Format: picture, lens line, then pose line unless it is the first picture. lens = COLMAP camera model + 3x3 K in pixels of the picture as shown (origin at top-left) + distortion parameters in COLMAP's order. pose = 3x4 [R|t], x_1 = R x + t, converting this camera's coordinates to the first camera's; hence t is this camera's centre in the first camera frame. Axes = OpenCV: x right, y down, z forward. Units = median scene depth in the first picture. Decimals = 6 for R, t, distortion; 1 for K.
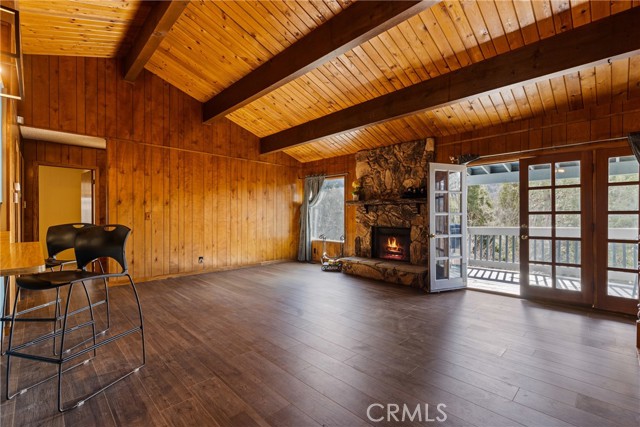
lens RADIAL K [[287.2, 0, 316.7], [0, 287.2, 215.7], [0, 0, 1]] dist [0.004181, 0.000808]
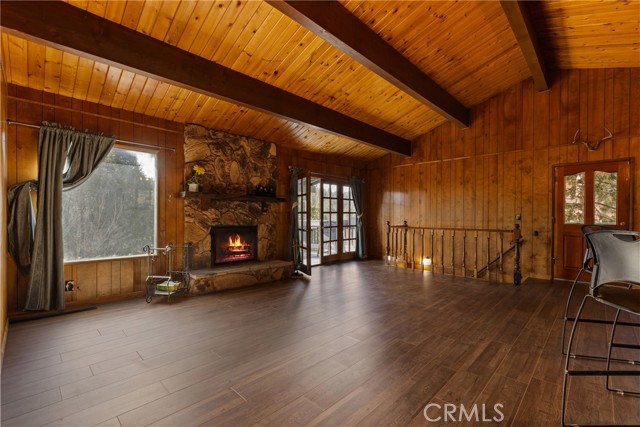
lens RADIAL K [[287.2, 0, 320.2], [0, 287.2, 217.3], [0, 0, 1]] dist [0.004181, 0.000808]
pose [[-0.031440, -0.013906, 0.999409, -0.679325], [-0.007766, 0.999876, 0.013669, -0.002308], [-0.999475, -0.007332, -0.031544, 0.803409]]
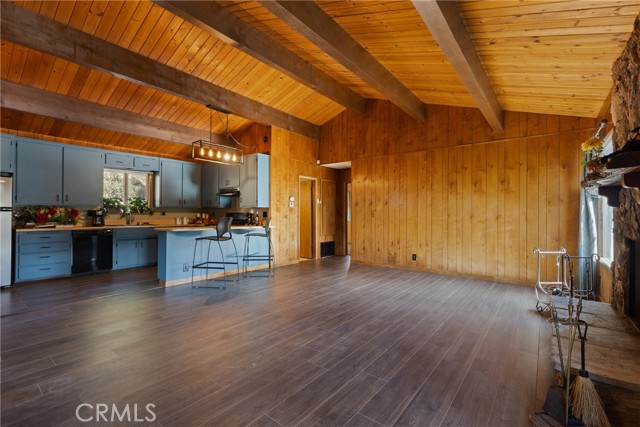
lens RADIAL K [[287.2, 0, 318.4], [0, 287.2, 210.6], [0, 0, 1]] dist [0.004181, 0.000808]
pose [[0.144261, -0.014640, -0.989431, 0.599062], [-0.002017, 0.999884, -0.015089, 0.005800], [0.989538, 0.004173, 0.144215, 0.554250]]
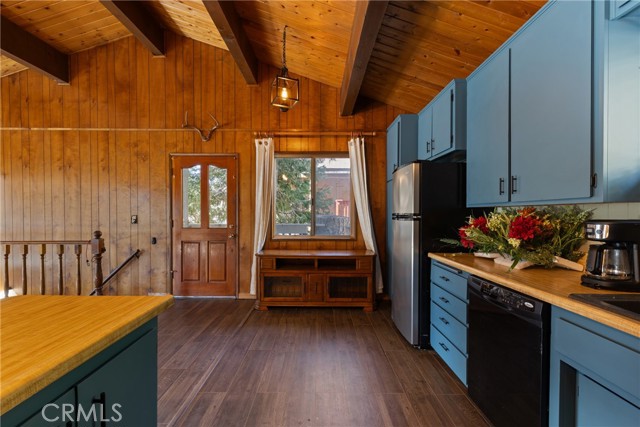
lens RADIAL K [[287.2, 0, 320.4], [0, 287.2, 218.6], [0, 0, 1]] dist [0.004181, 0.000808]
pose [[-0.714099, -0.015349, 0.699876, -0.555598], [-0.009875, 0.999881, 0.011853, -0.010801], [-0.699975, 0.001553, -0.714166, 0.264524]]
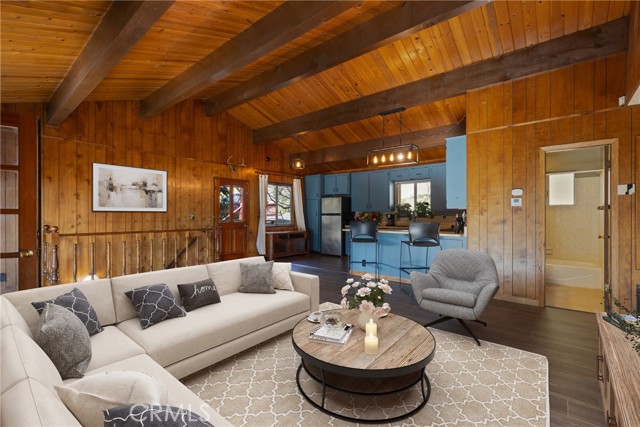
lens RADIAL K [[287.2, 0, 321.9], [0, 287.2, 214.7], [0, 0, 1]] dist [0.004181, 0.000808]
pose [[-0.993242, -0.004229, -0.115988, -0.065662], [-0.003646, 0.999980, -0.005239, -0.000150], [0.116008, -0.004780, -0.993237, 1.286456]]
